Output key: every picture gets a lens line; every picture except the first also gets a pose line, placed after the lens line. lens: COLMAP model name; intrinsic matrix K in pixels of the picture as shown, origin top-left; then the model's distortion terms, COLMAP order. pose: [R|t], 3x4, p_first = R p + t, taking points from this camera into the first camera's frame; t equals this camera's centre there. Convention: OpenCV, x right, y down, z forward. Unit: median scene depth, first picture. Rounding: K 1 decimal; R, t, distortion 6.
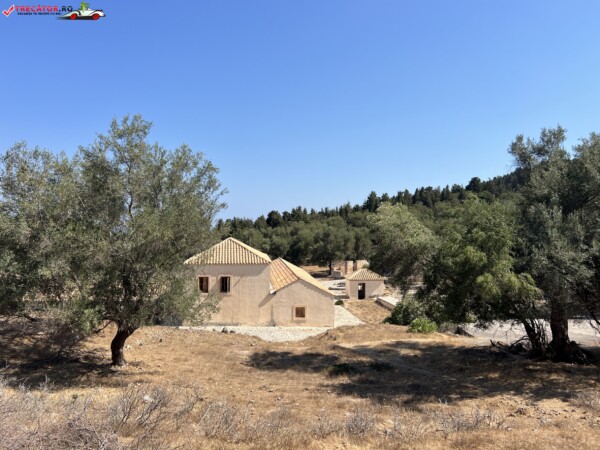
lens RADIAL K [[393.2, 0, 300.0], [0, 393.2, 225.0], [0, 0, 1]] dist [-0.004302, -0.001311]
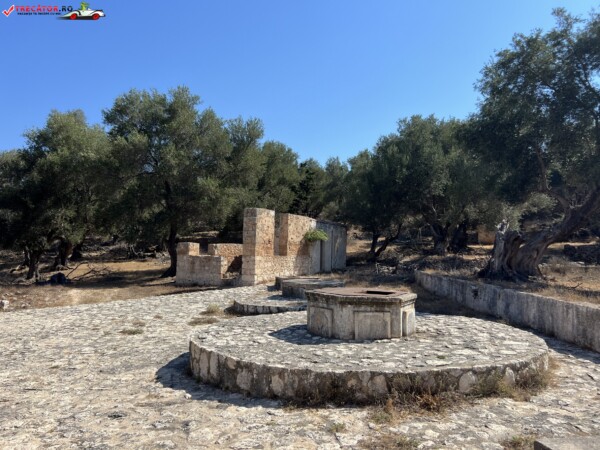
lens RADIAL K [[393.2, 0, 300.0], [0, 393.2, 225.0], [0, 0, 1]] dist [-0.004302, -0.001311]
pose [[0.911800, 0.026976, 0.409747, 0.071783], [-0.002727, 0.998216, -0.059651, 0.163237], [-0.410625, 0.053273, 0.910247, 1.102984]]
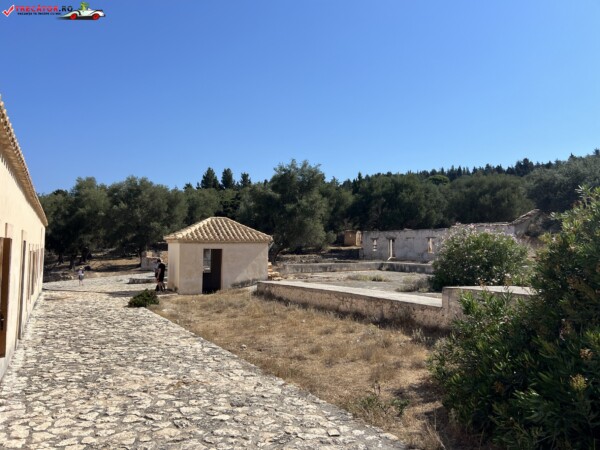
lens RADIAL K [[393.2, 0, 300.0], [0, 393.2, 225.0], [0, 0, 1]] dist [-0.004302, -0.001311]
pose [[0.909040, 0.017555, 0.416338, 0.076360], [0.001903, 0.998927, -0.046276, 0.141907], [-0.416704, 0.042859, 0.908031, 0.625509]]
